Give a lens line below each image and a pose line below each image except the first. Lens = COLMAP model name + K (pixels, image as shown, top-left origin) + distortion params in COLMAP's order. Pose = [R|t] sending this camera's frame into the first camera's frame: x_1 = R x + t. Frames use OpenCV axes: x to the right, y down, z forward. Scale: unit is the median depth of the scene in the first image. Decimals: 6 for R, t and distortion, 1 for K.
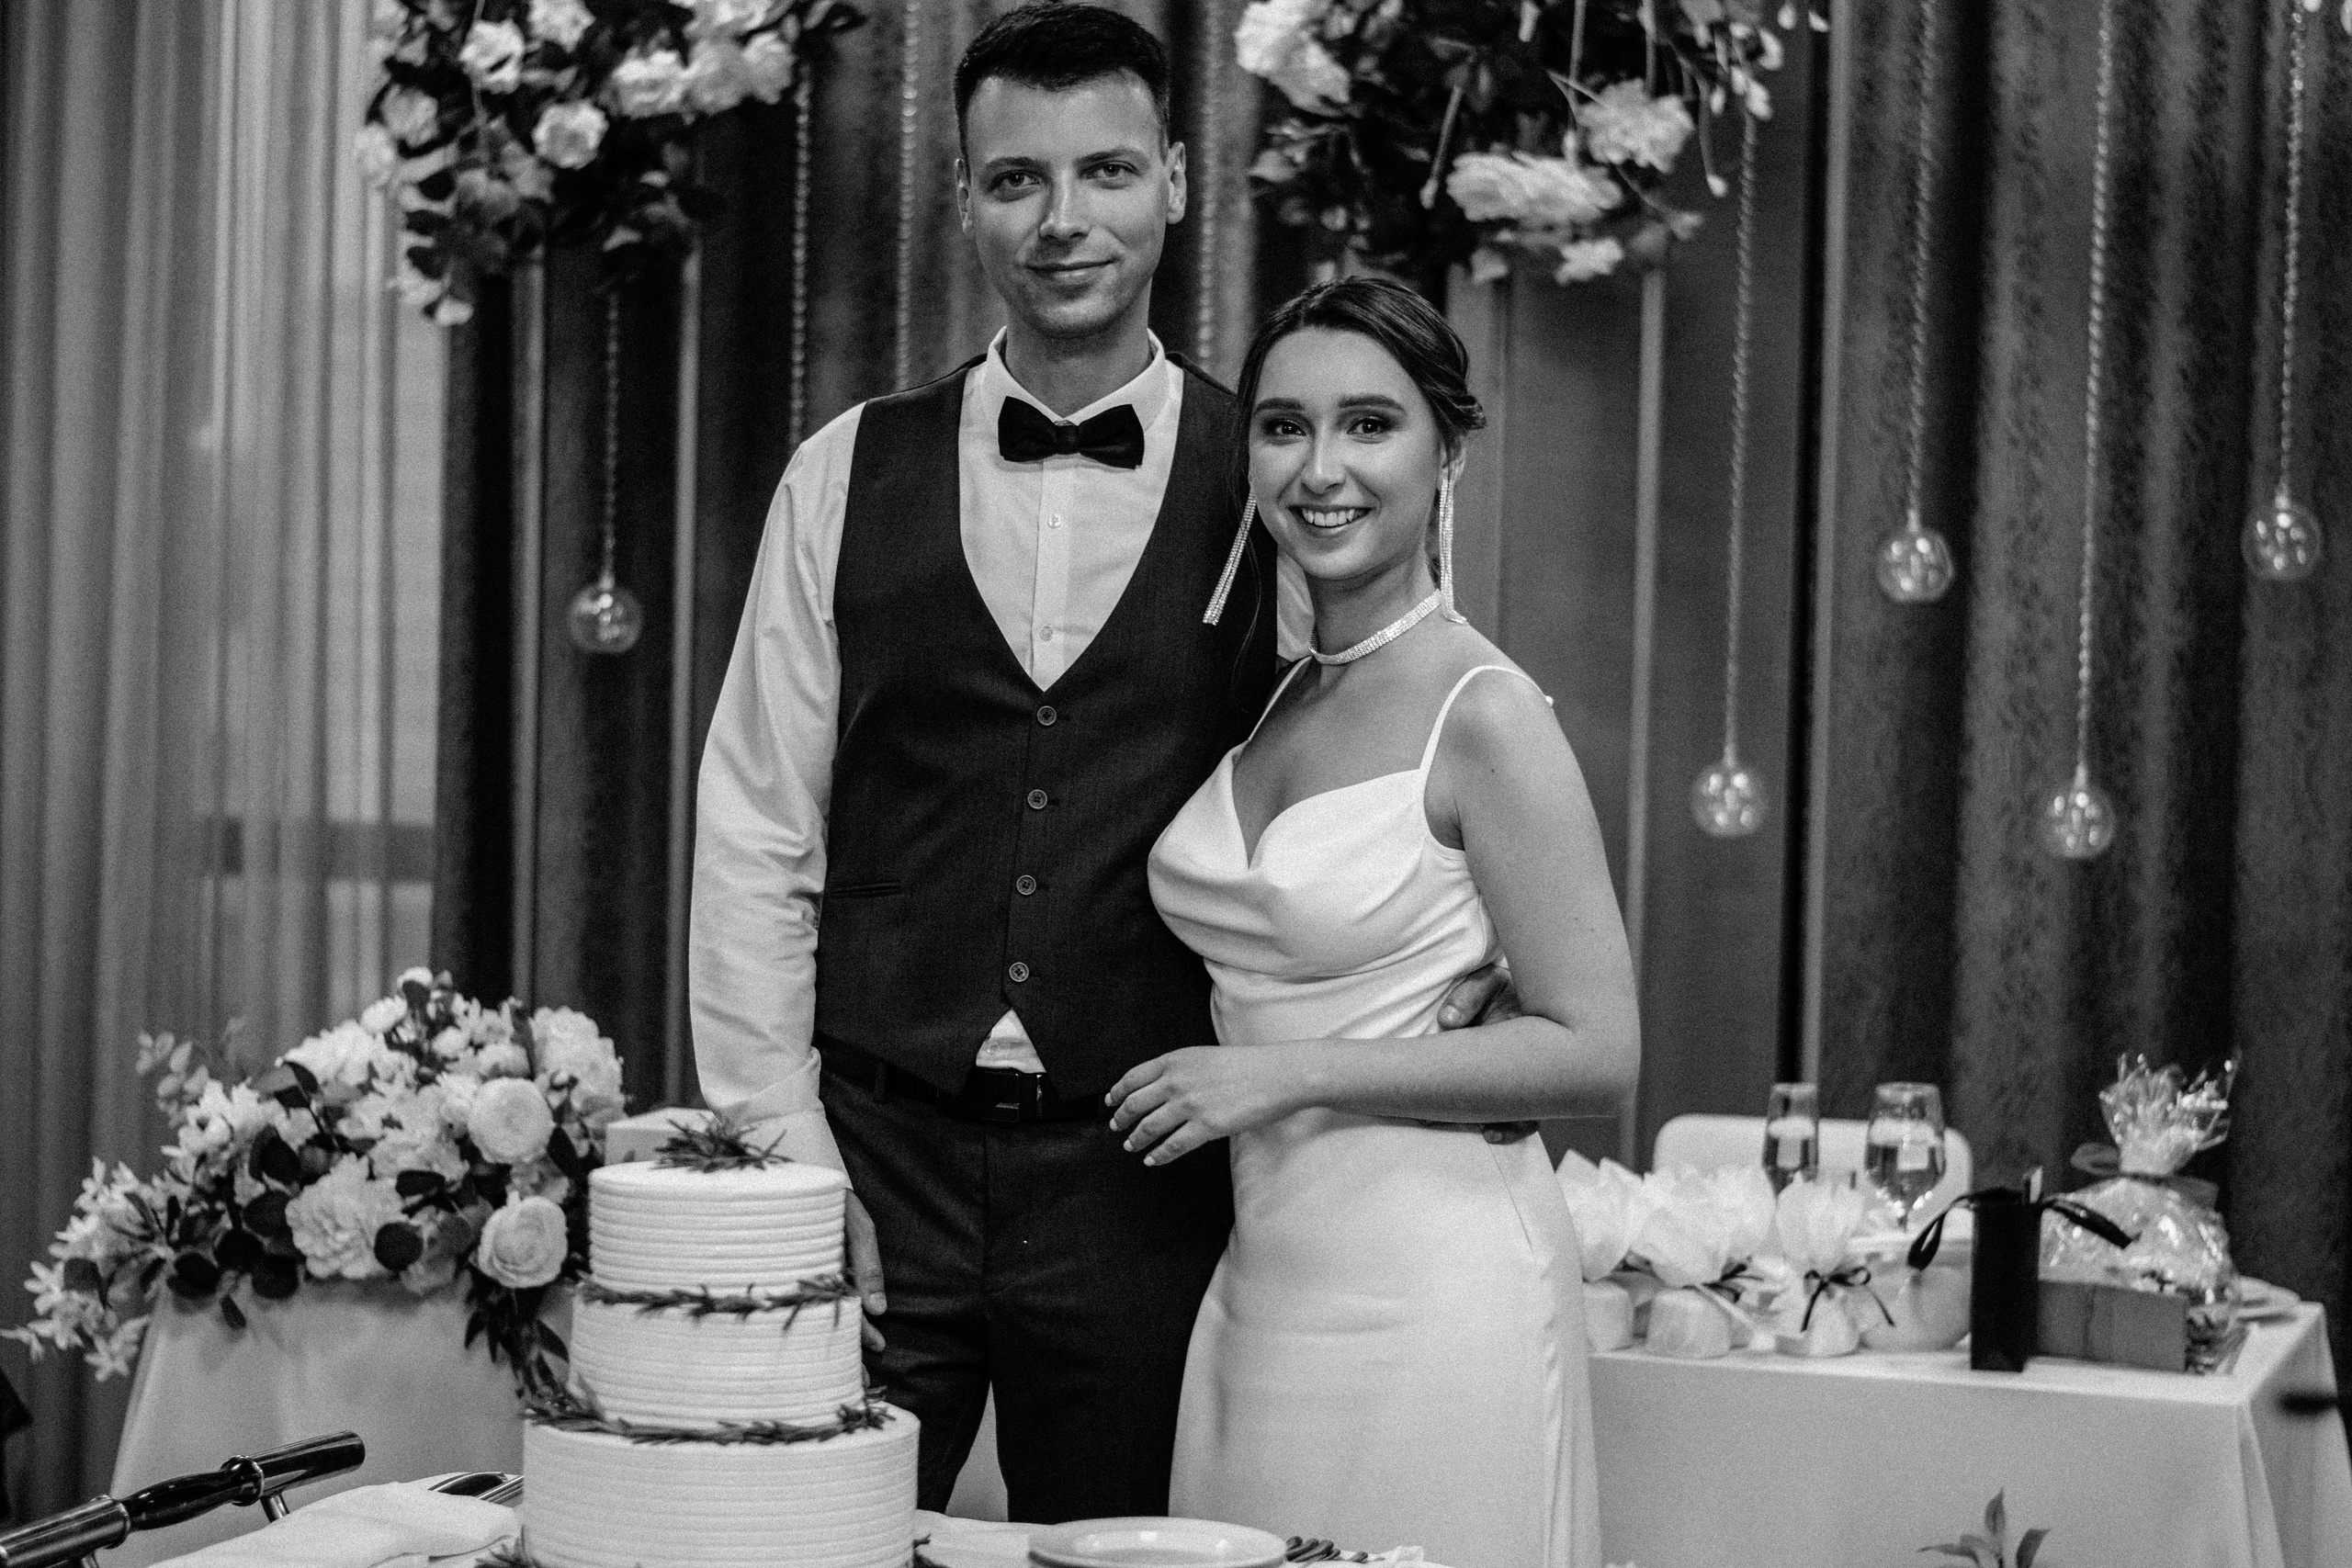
lens RADIAL K [[5905.2, 0, 1176.0], [0, 5905.2, 784.0], [0, 0, 1]] dist [-0.125935, -0.128227]
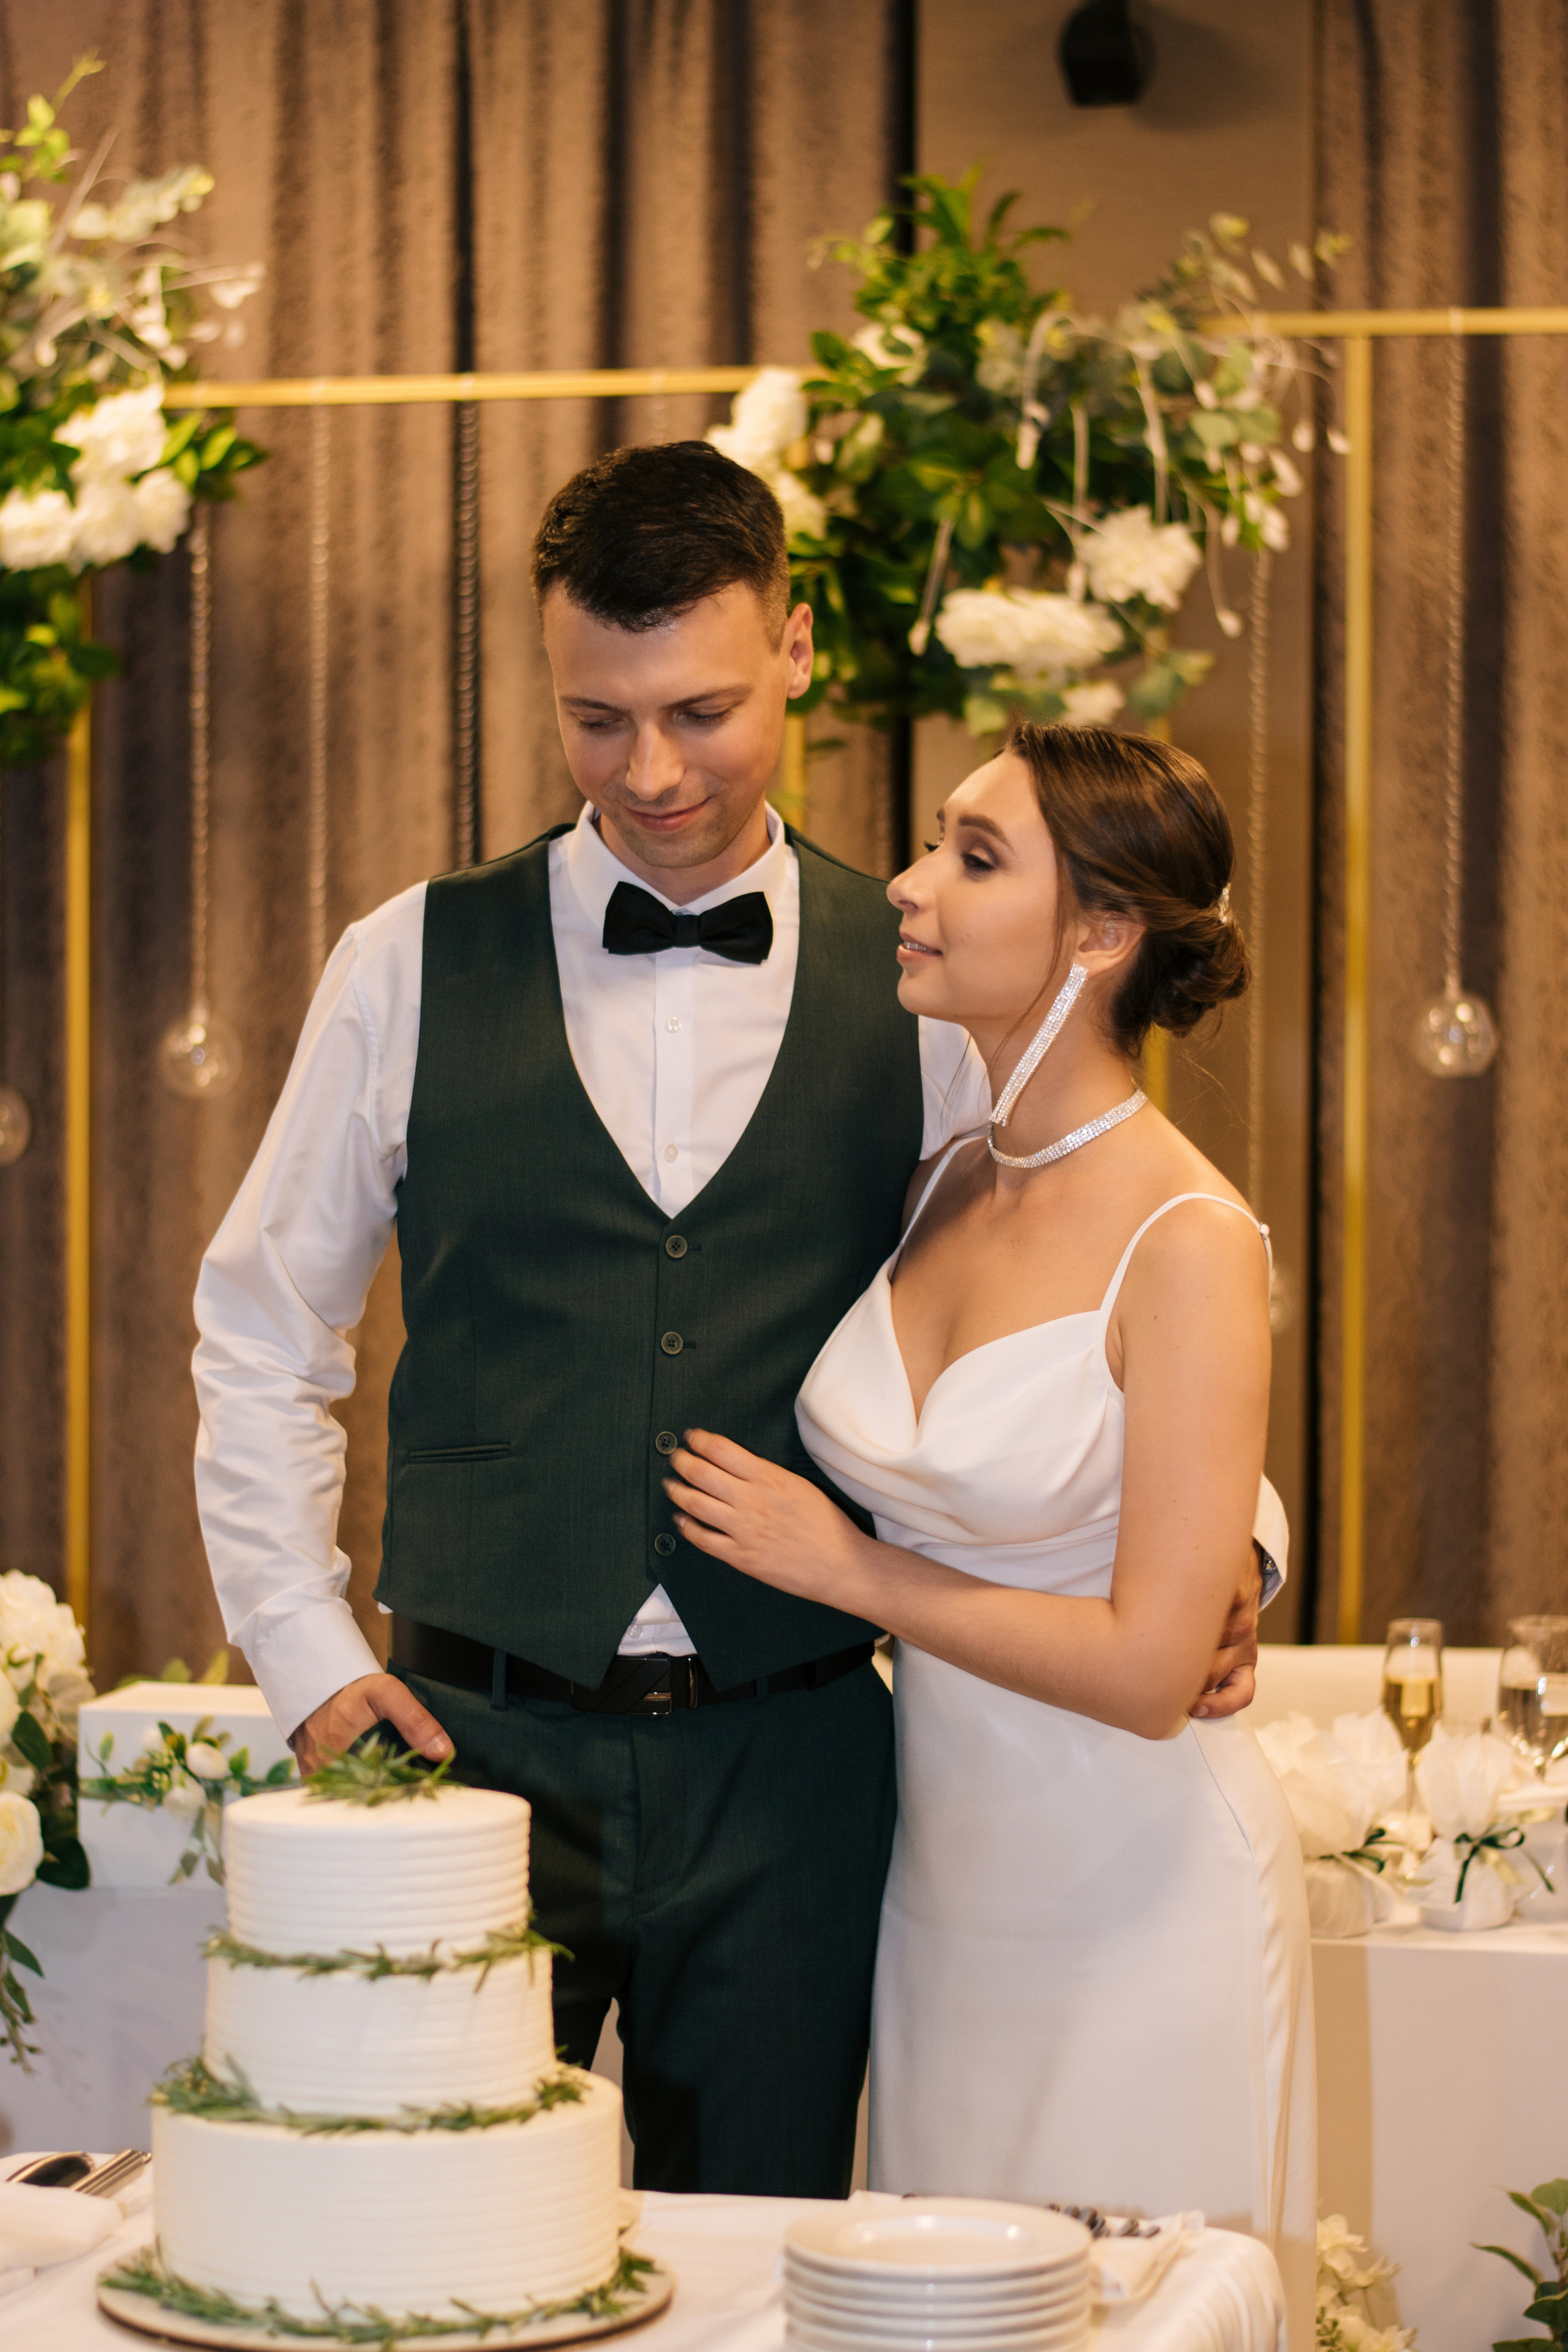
lens RADIAL K [[5905.7, 0, 784.0], [0, 5905.7, 1176.0], [0, 0, 1]] dist [-0.125935, -0.128227]
pose [[0.996149, -0.023546, 0.084454, -0.056192], [0.024518, 0.999644, -0.010487, -0.008414], [-0.084177, 0.012517, 0.996372, 0.099921]]
